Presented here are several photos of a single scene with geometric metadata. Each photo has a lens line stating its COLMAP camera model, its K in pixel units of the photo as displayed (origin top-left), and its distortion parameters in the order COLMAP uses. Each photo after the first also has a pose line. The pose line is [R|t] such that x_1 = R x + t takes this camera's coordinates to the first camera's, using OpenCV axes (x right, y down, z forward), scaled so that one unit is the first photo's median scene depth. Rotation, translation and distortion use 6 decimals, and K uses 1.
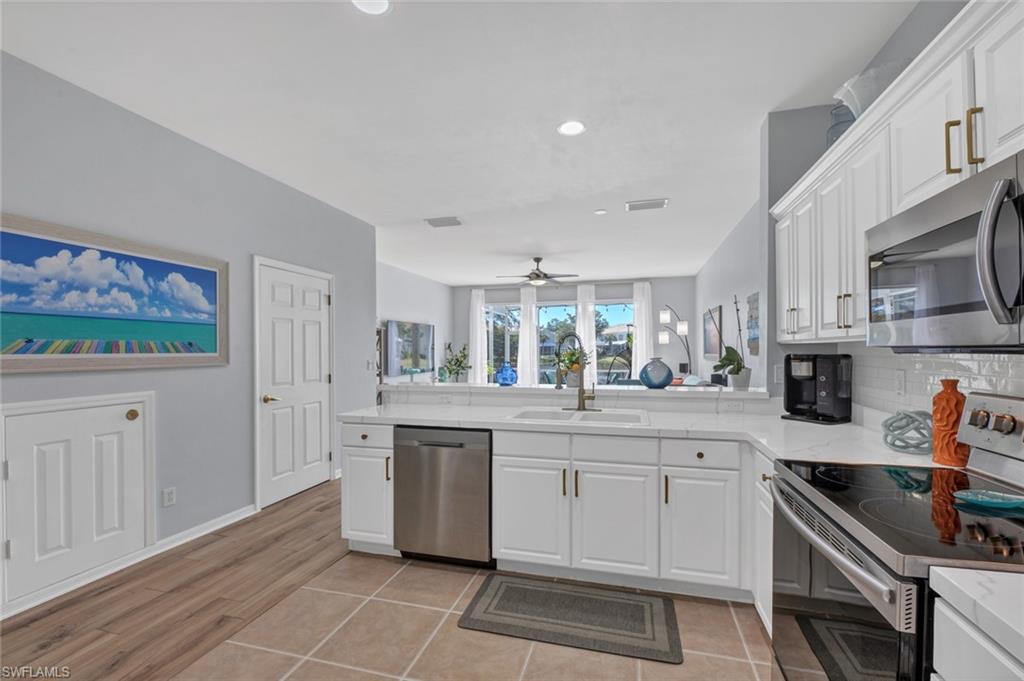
lens RADIAL K [[421.2, 0, 534.6], [0, 421.2, 353.9], [0, 0, 1]] dist [0.003846, -0.003357]
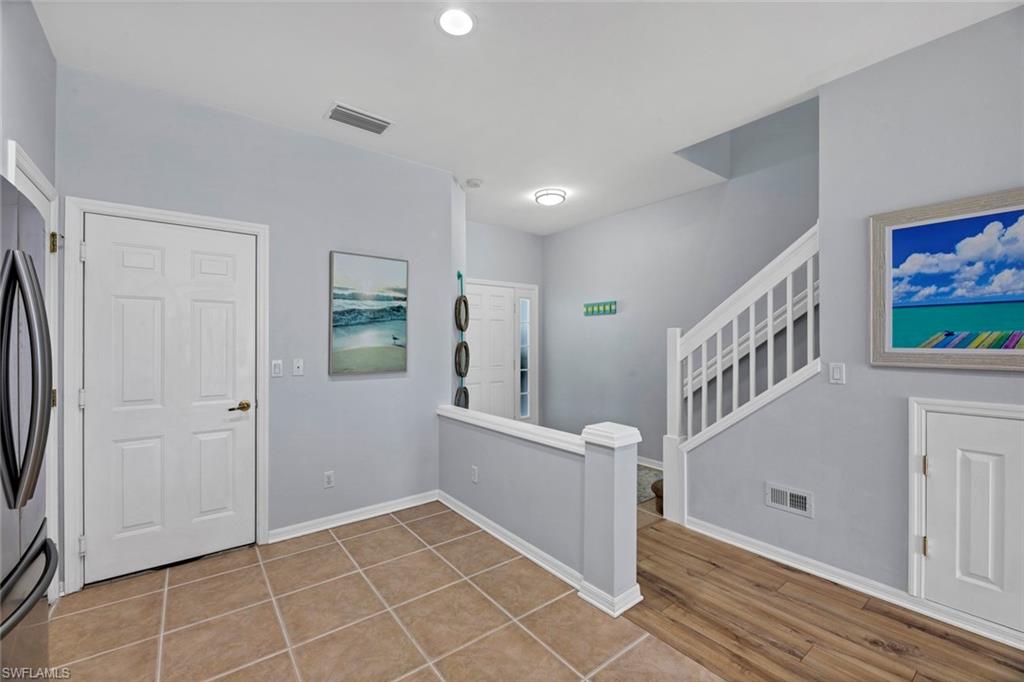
lens RADIAL K [[421.2, 0, 512.1], [0, 421.2, 337.1], [0, 0, 1]] dist [0.003846, -0.003357]
pose [[-0.644745, -0.004420, -0.764385, 0.109568], [-0.003258, 0.999990, -0.003034, -0.015222], [0.764391, 0.000534, -0.644753, 0.731142]]
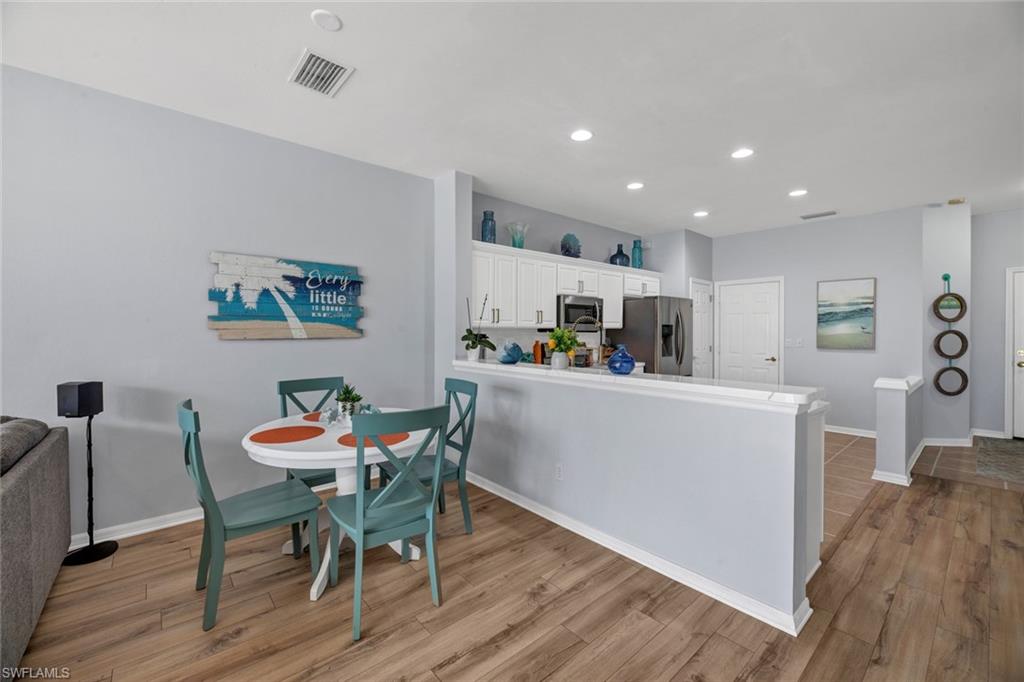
lens RADIAL K [[421.2, 0, 508.7], [0, 421.2, 329.2], [0, 0, 1]] dist [0.003846, -0.003357]
pose [[-0.803773, 0.003409, 0.594926, -0.517890], [0.005244, 0.999985, 0.001355, -0.021890], [-0.594913, 0.004209, -0.803779, 2.438154]]
